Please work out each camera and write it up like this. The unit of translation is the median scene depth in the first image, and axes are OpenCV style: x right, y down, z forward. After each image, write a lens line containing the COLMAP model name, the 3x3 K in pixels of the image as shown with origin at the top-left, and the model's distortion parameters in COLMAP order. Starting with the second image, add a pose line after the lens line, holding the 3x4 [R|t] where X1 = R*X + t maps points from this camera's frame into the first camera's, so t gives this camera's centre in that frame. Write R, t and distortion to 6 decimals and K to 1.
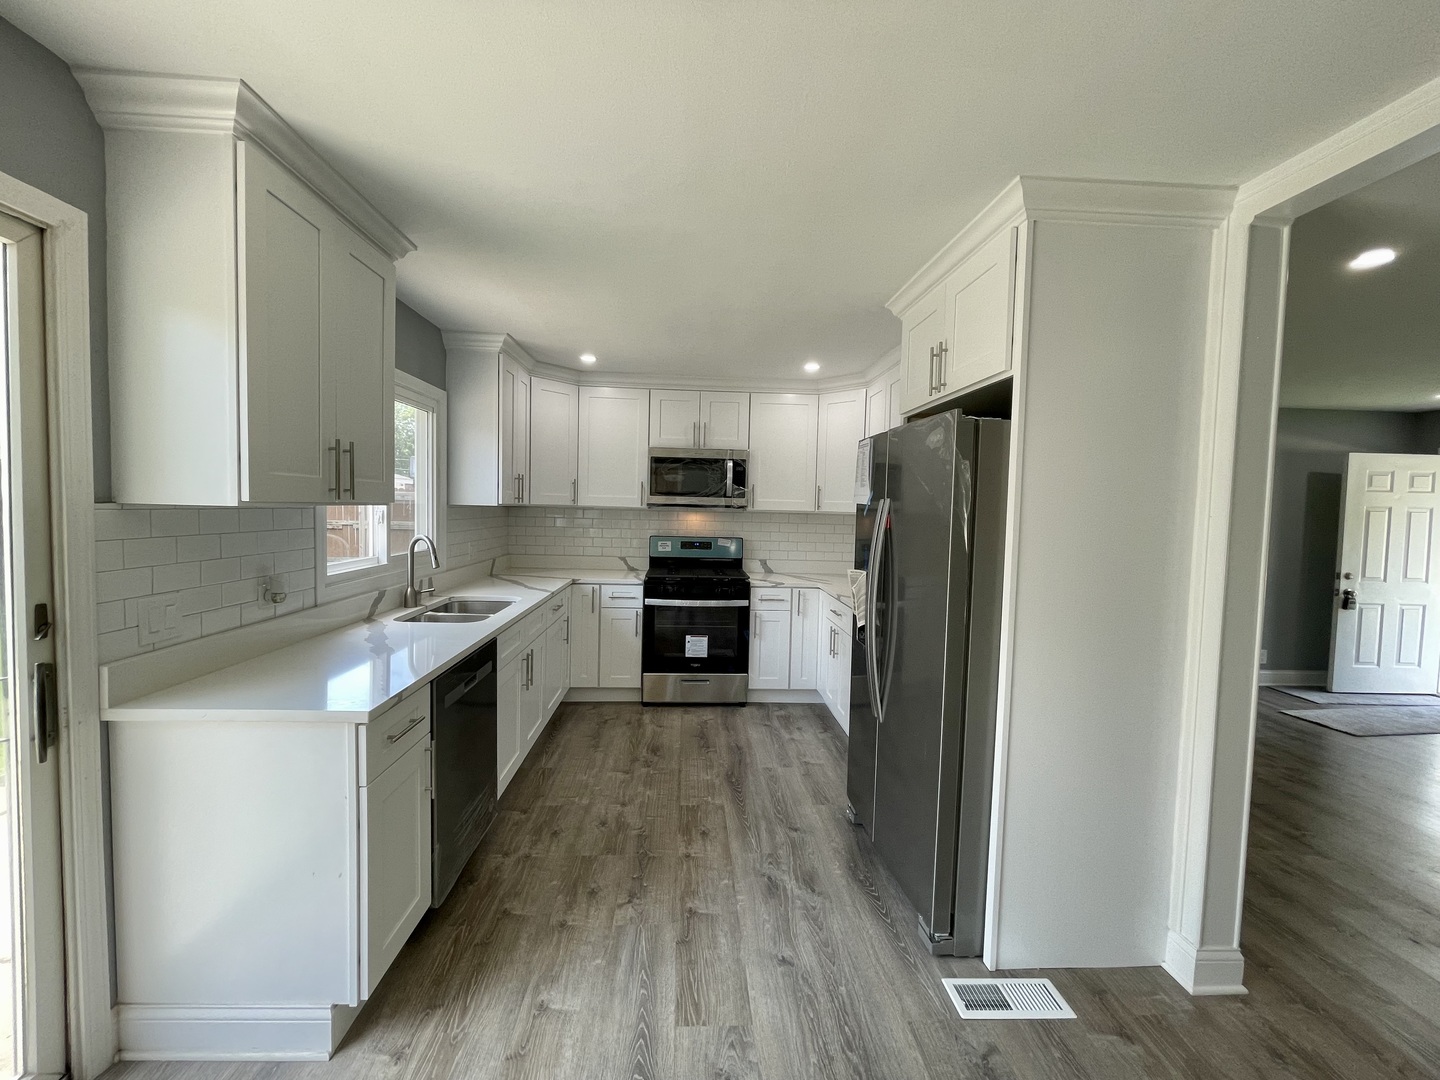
lens RADIAL K [[583.6, 0, 716.3], [0, 583.6, 536.7], [0, 0, 1]] dist [0.000147, -0.000567]
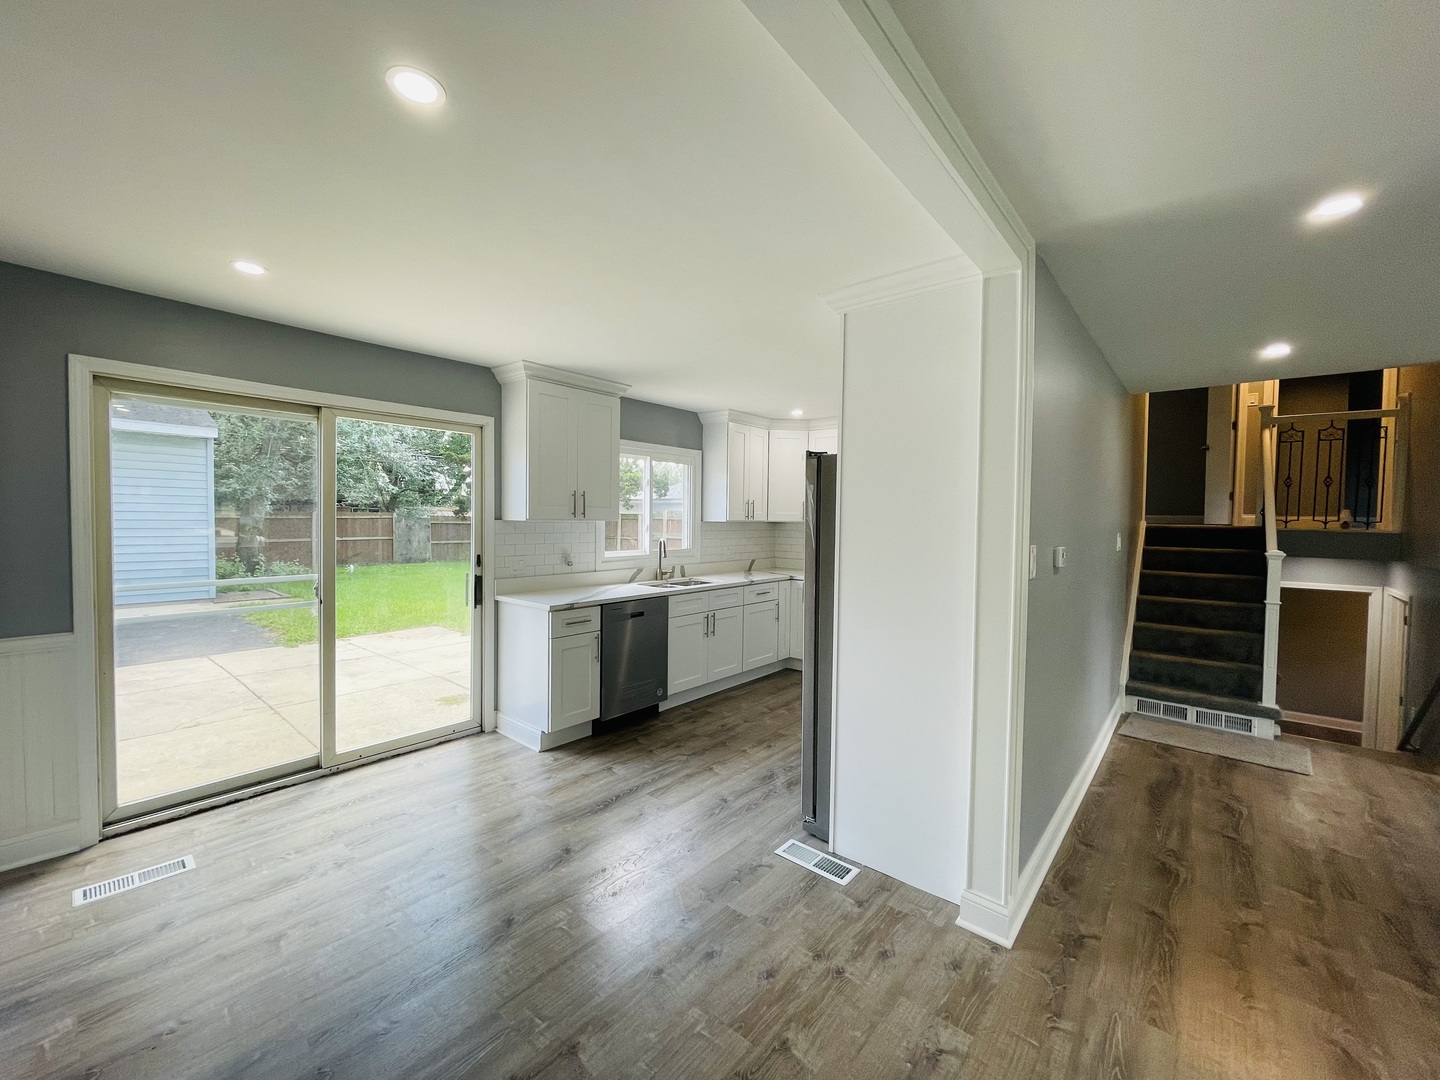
lens RADIAL K [[583.6, 0, 716.0], [0, 583.6, 537.2], [0, 0, 1]] dist [0.000147, -0.000567]
pose [[0.726055, 0.008908, -0.687579, 0.872000], [-0.031331, 0.999306, -0.020137, 0.025565], [0.686922, 0.036163, 0.725831, -0.154796]]
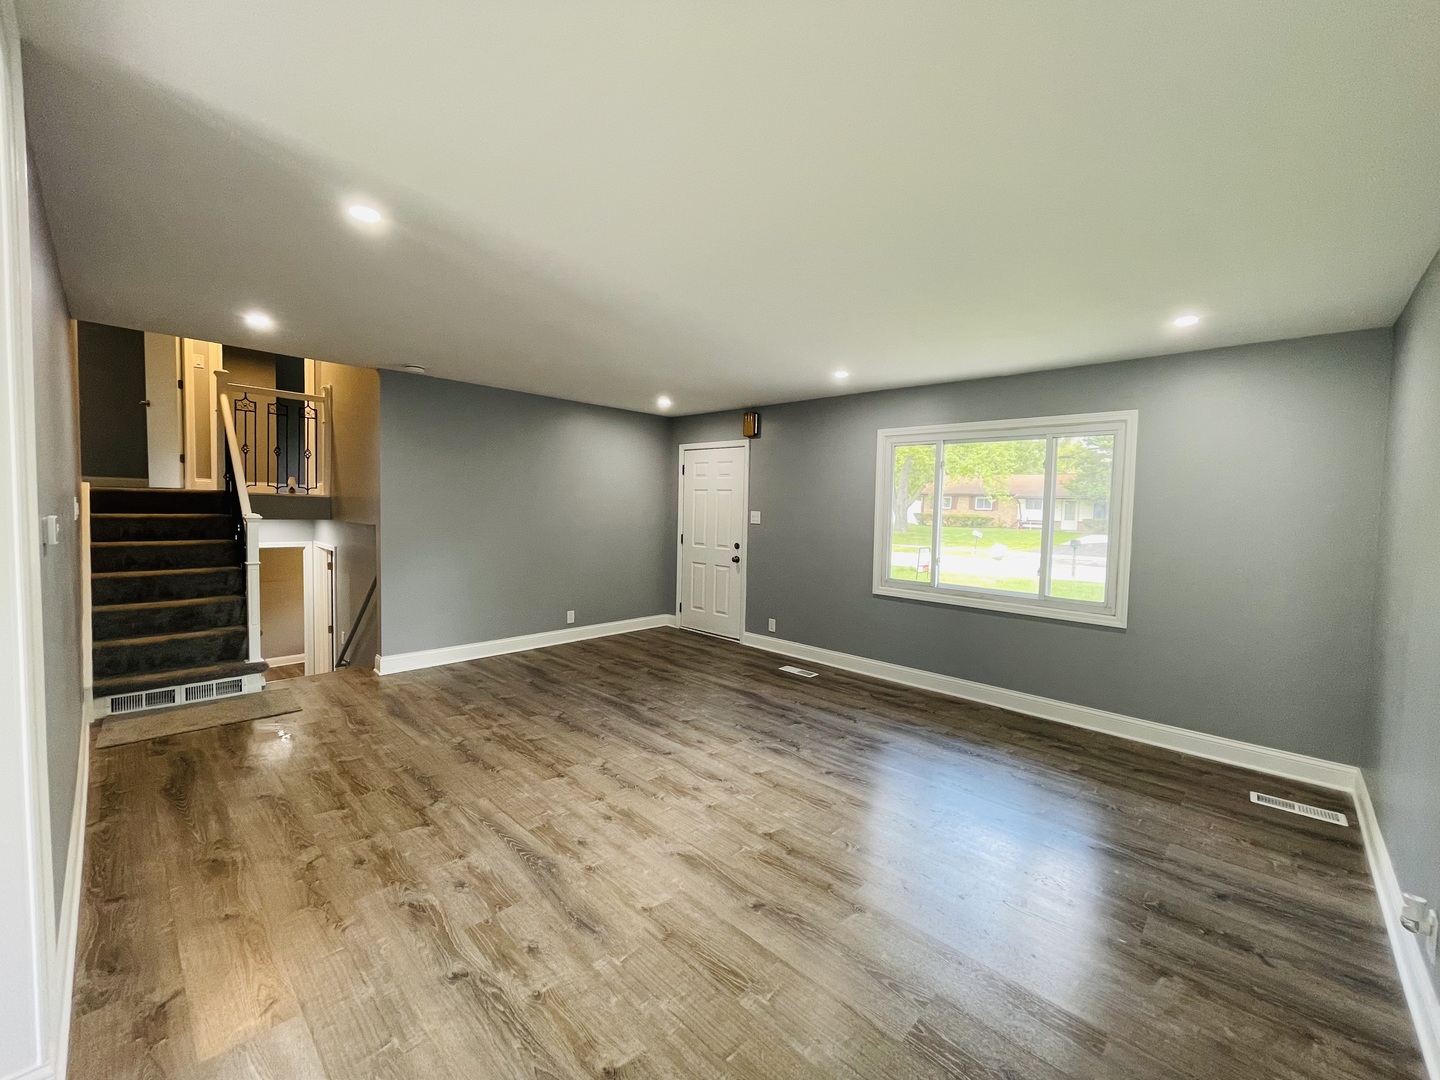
lens RADIAL K [[583.6, 0, 717.2], [0, 583.6, 536.3], [0, 0, 1]] dist [0.000147, -0.000567]
pose [[0.729731, -0.044439, 0.682289, 0.723670], [0.027788, 0.998989, 0.035346, 0.024623], [-0.683170, -0.006834, 0.730228, -0.082152]]
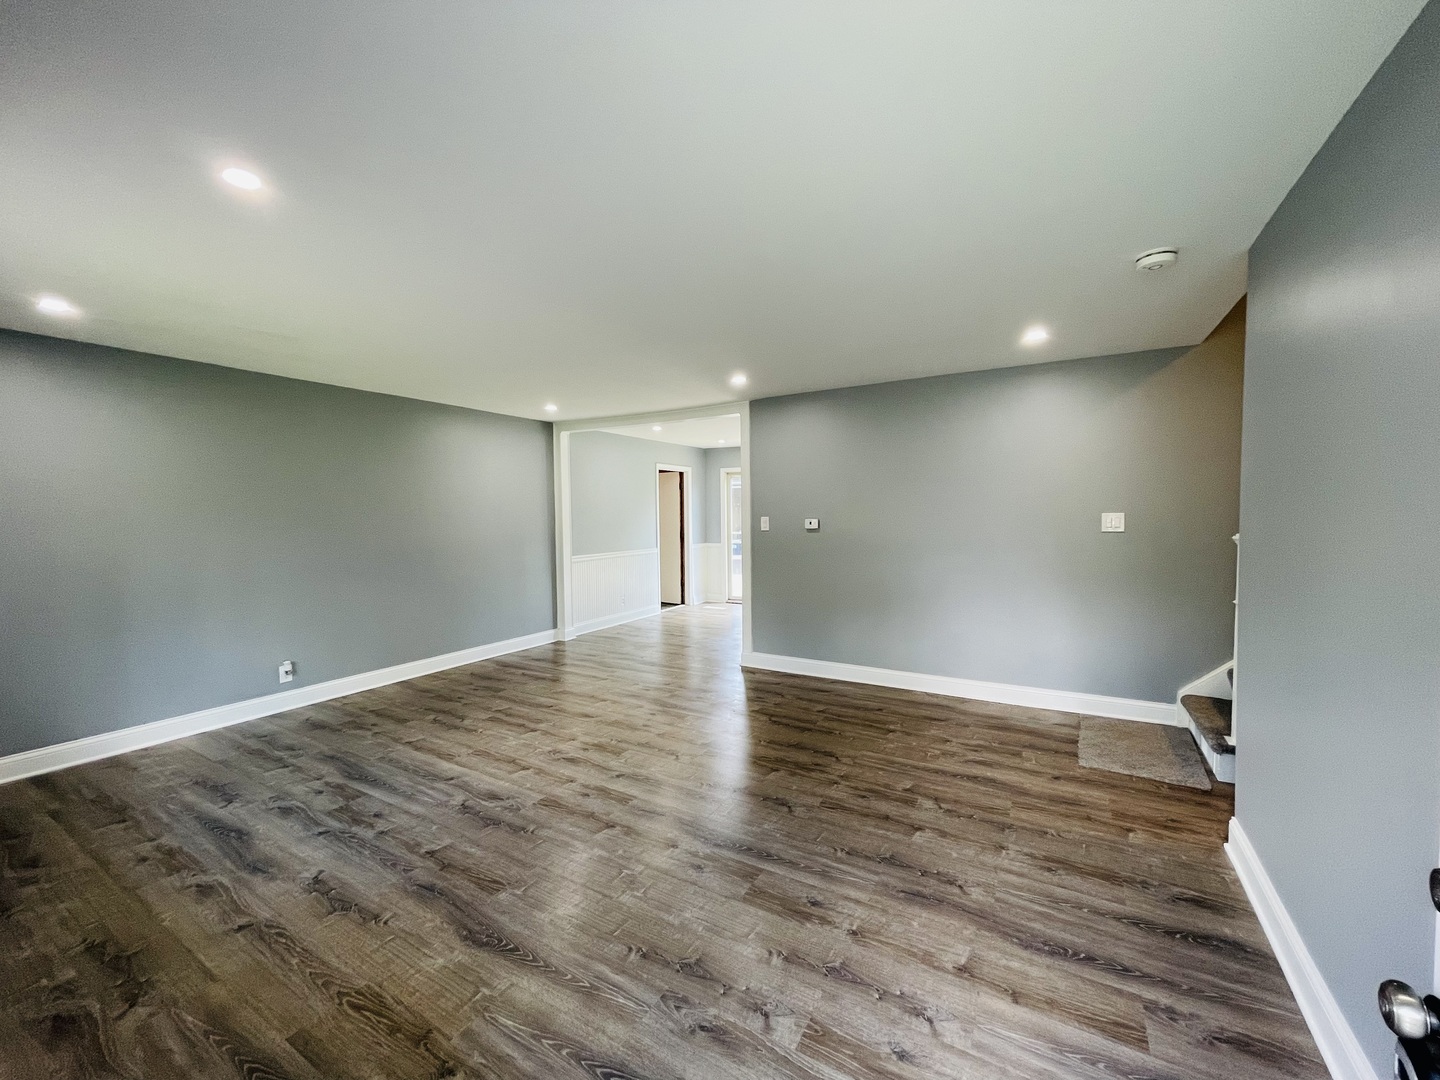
lens RADIAL K [[583.6, 0, 722.6], [0, 583.6, 539.1], [0, 0, 1]] dist [0.000147, -0.000567]
pose [[-0.549981, 0.018595, -0.834970, 2.397747], [-0.047718, 0.997419, 0.053645, -0.019614], [0.833813, 0.069347, -0.547674, 1.749304]]
